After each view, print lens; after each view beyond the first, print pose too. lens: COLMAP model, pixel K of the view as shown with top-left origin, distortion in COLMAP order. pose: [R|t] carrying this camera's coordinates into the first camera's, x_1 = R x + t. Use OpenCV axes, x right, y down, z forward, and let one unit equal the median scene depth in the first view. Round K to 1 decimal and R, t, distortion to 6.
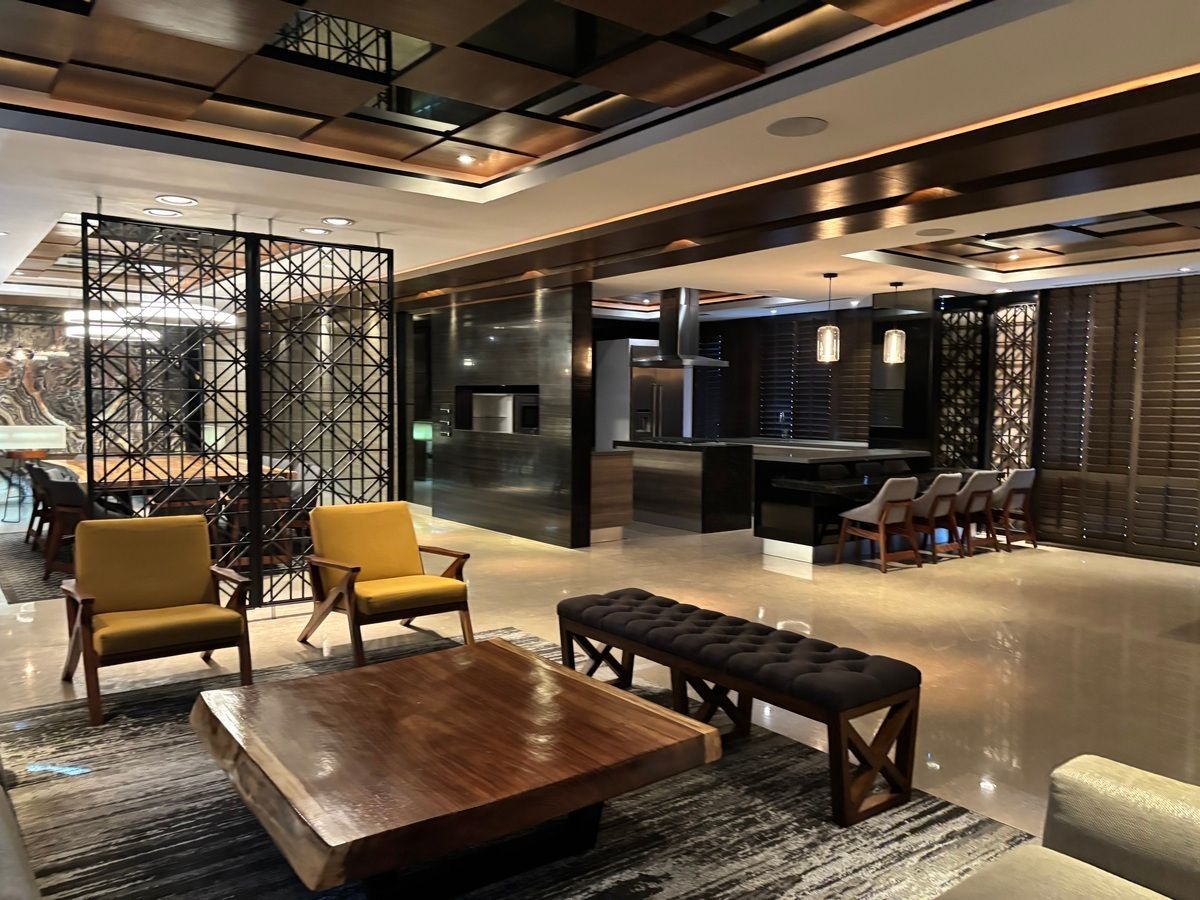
lens RADIAL K [[904.0, 0, 600.0], [0, 904.0, 450.0], [0, 0, 1]] dist [0.024696, -0.010860]
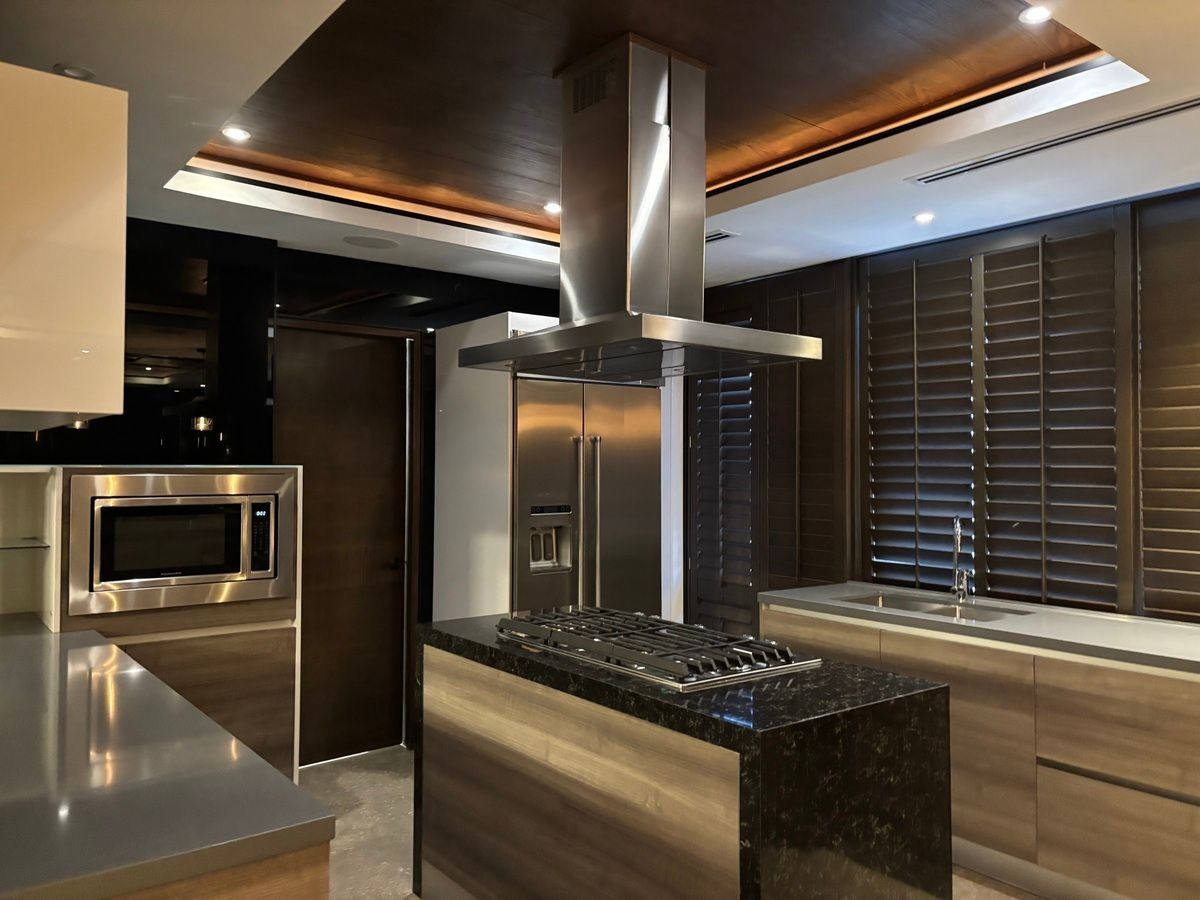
lens RADIAL K [[904.0, 0, 600.0], [0, 904.0, 450.0], [0, 0, 1]] dist [0.024696, -0.010860]
pose [[0.999786, -0.002700, 0.020497, 0.062848], [0.004215, 0.997233, -0.074222, -0.041961], [-0.020240, 0.074293, 0.997031, 0.652818]]
